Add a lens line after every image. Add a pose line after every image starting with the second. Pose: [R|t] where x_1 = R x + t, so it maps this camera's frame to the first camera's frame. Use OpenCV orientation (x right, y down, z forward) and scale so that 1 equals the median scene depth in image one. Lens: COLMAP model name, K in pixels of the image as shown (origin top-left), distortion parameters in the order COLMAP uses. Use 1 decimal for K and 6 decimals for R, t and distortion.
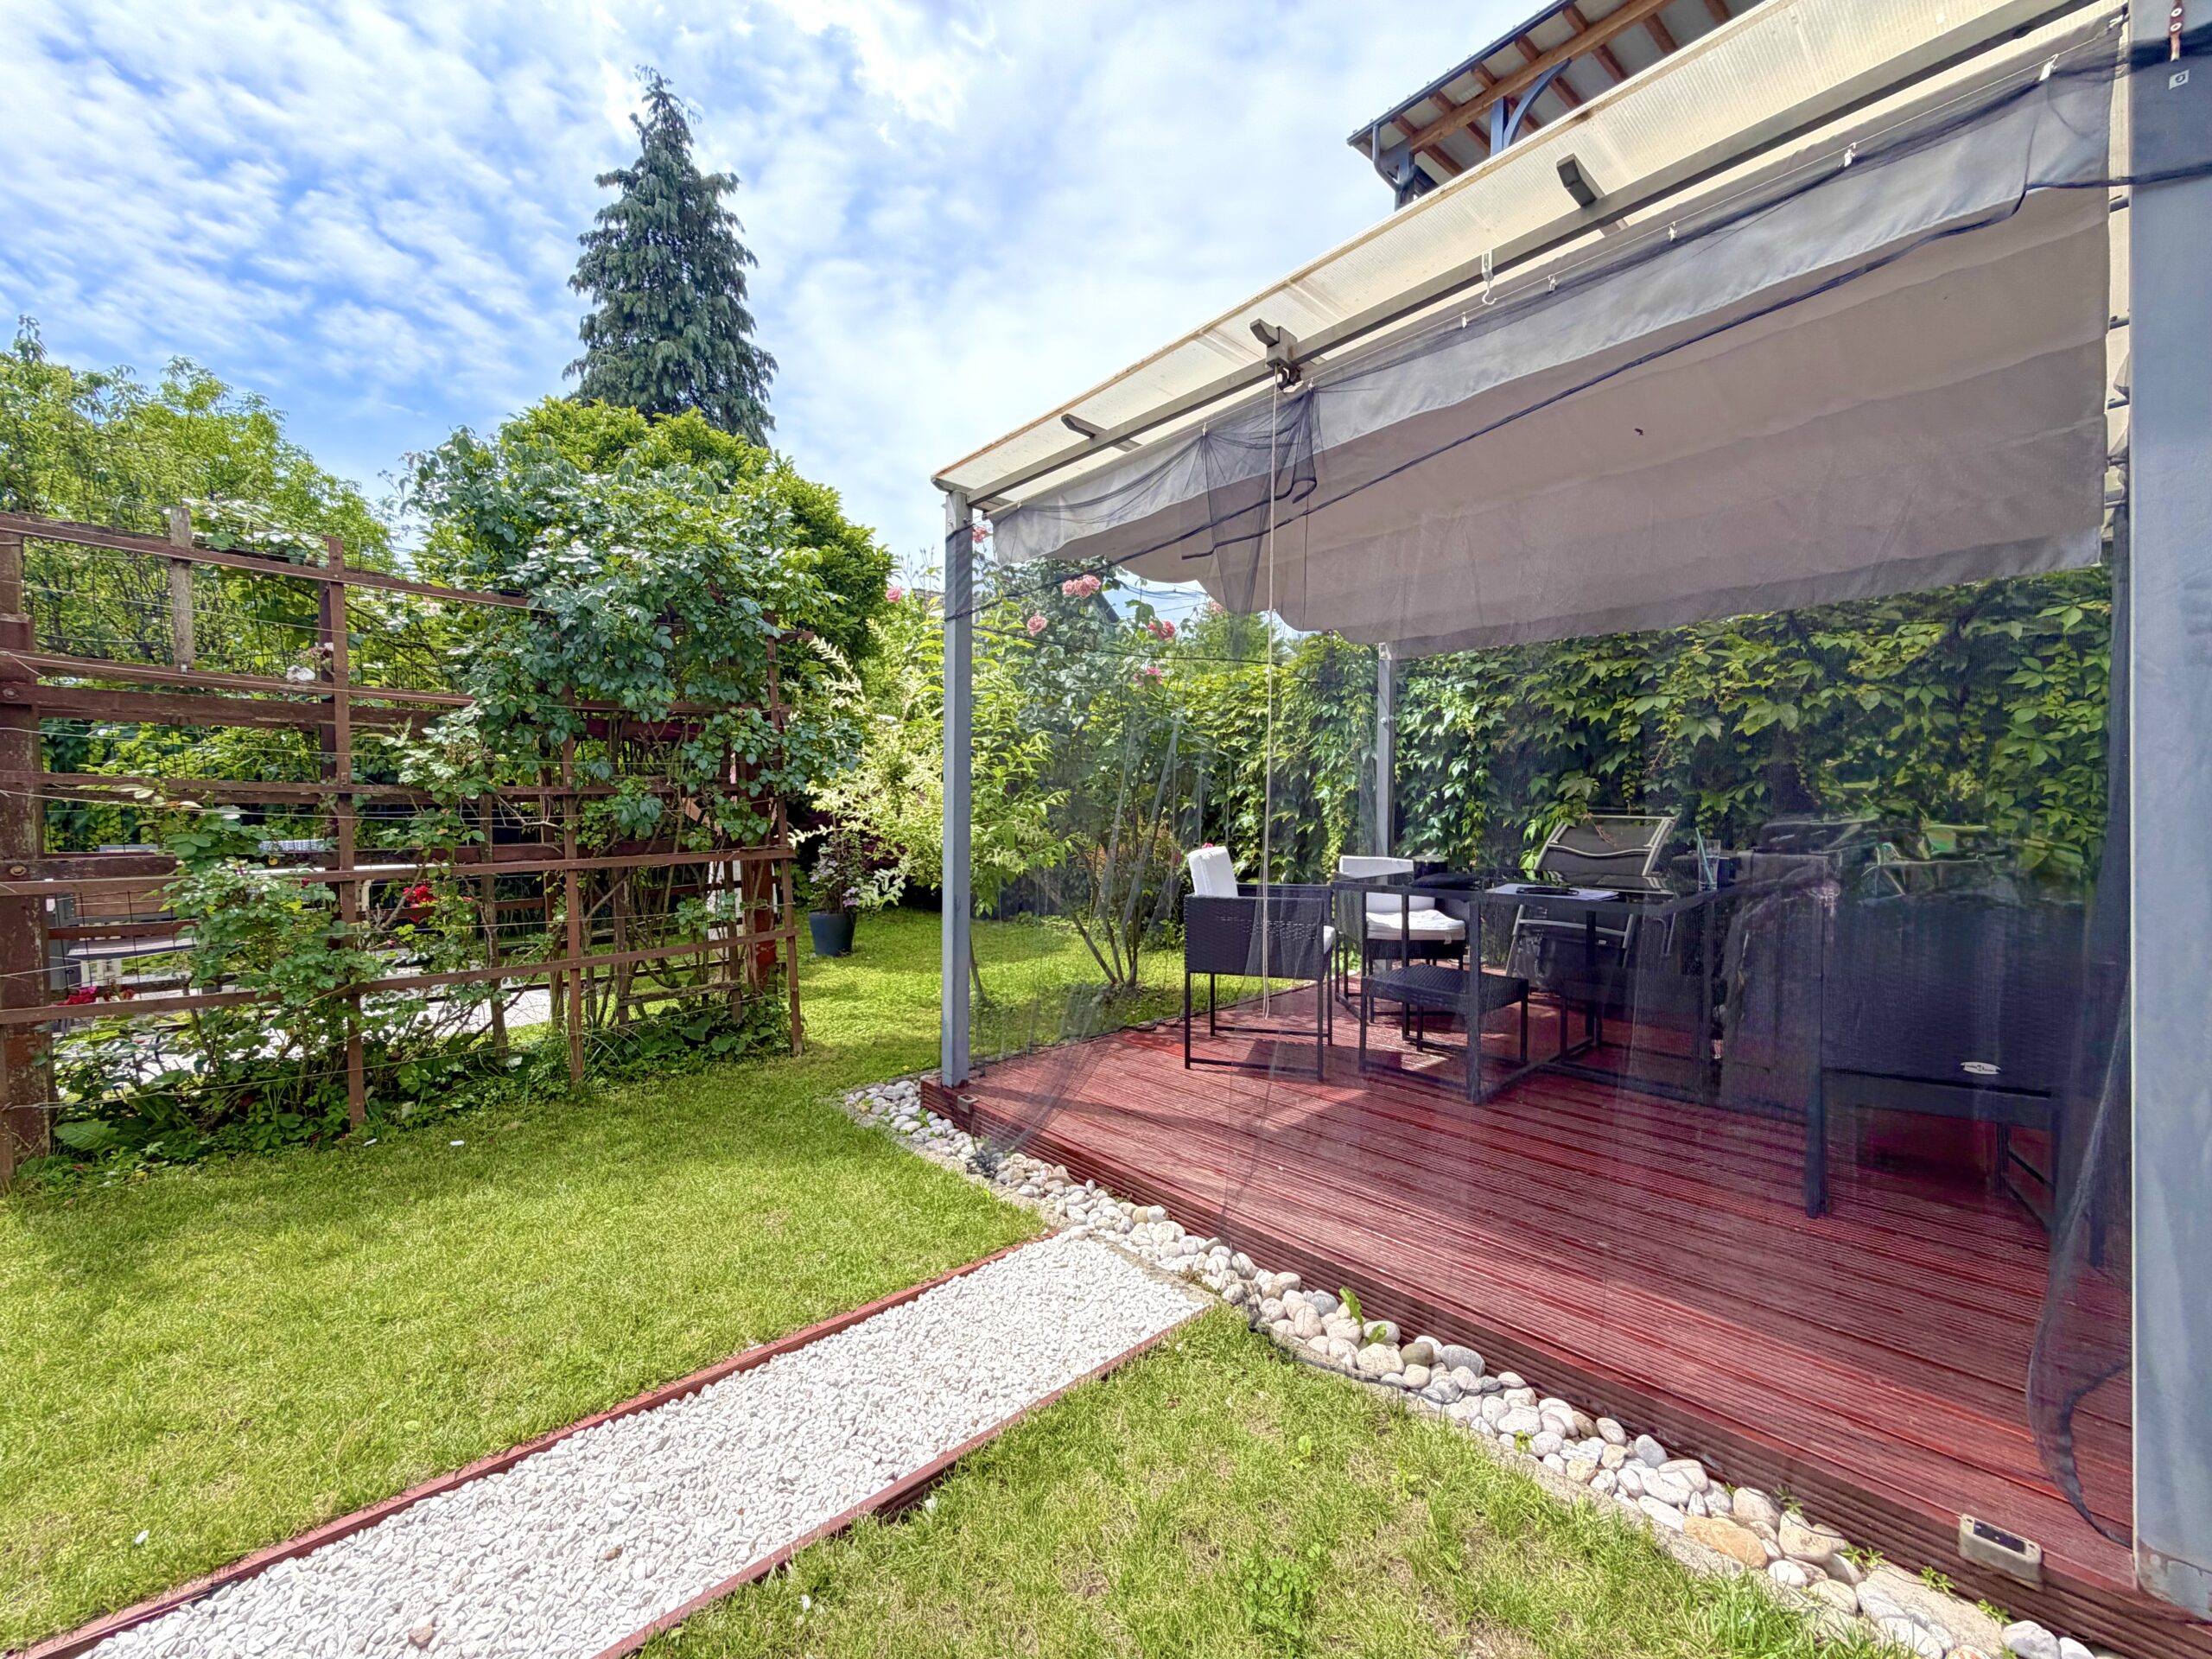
lens RADIAL K [[893.4, 0, 1082.9], [0, 893.4, 825.8], [0, 0, 1]] dist [0.010386, -0.000363]
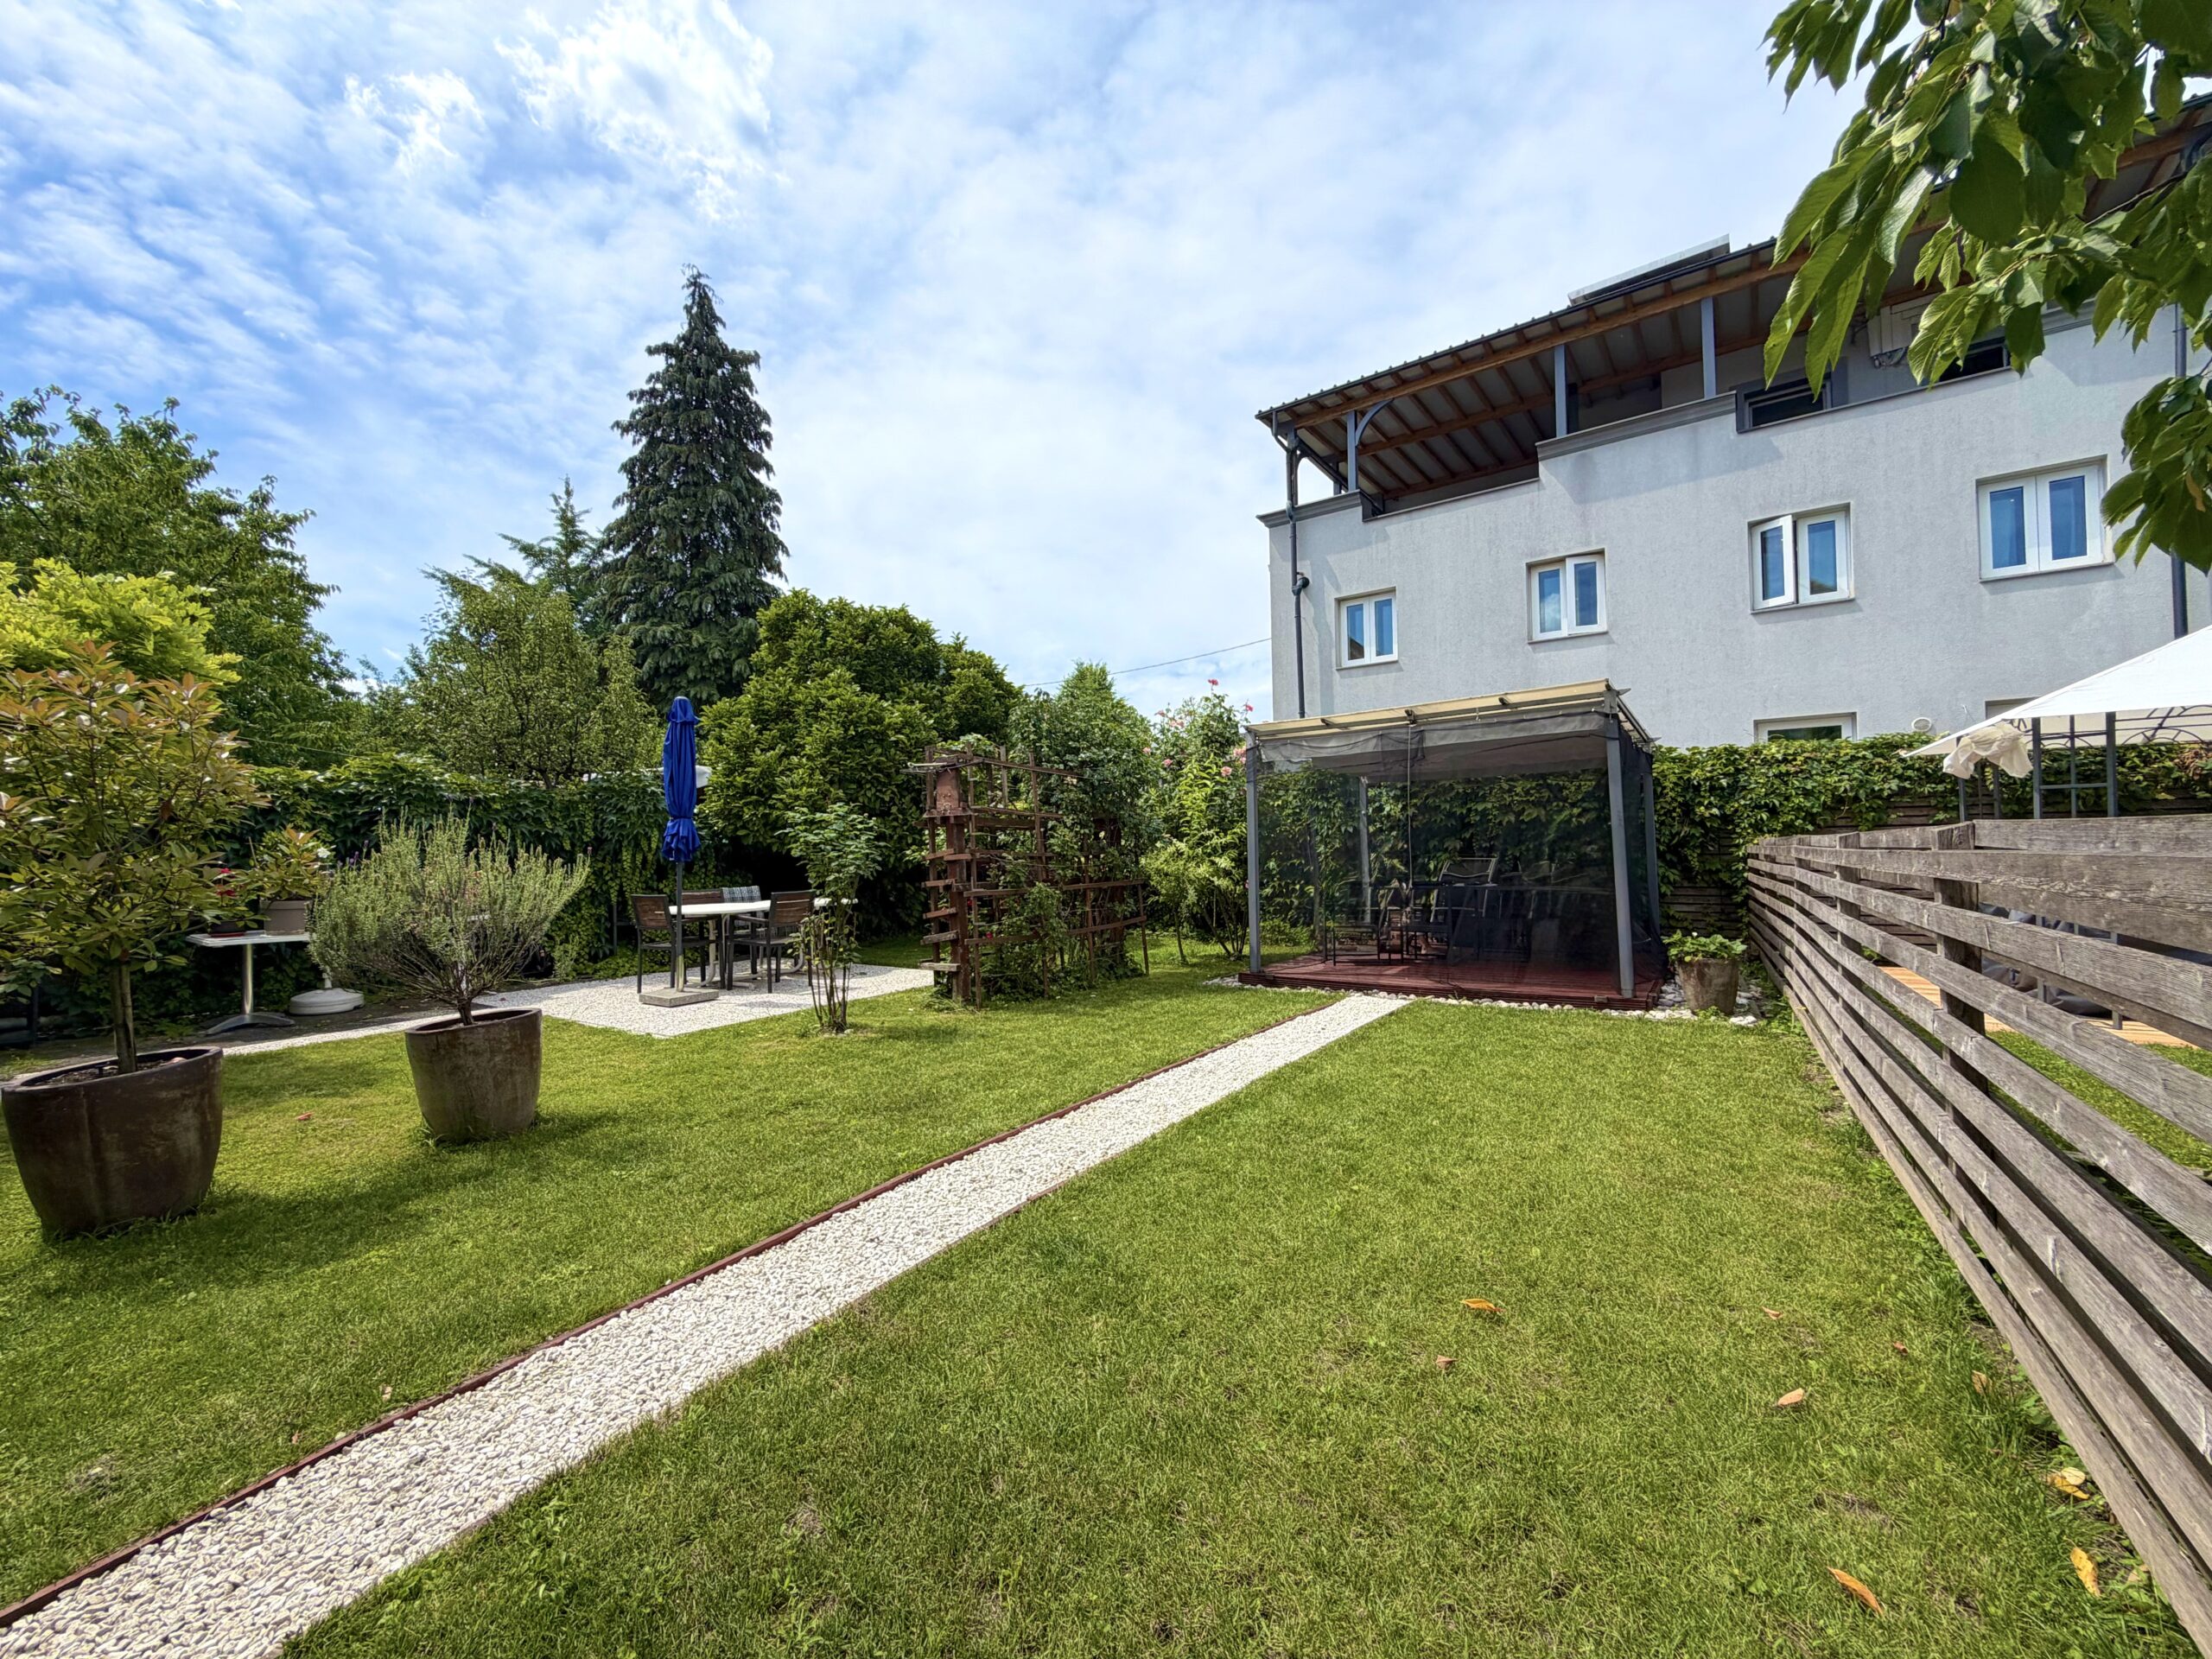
lens RADIAL K [[879.0, 0, 1110.2], [0, 879.0, 793.7], [0, 0, 1]] dist [0.064486, 0.000013]
pose [[0.977256, -0.001540, 0.212056, -0.668810], [0.023221, 0.994738, -0.099788, 0.026294], [-0.210787, 0.102442, 0.972149, -0.853029]]
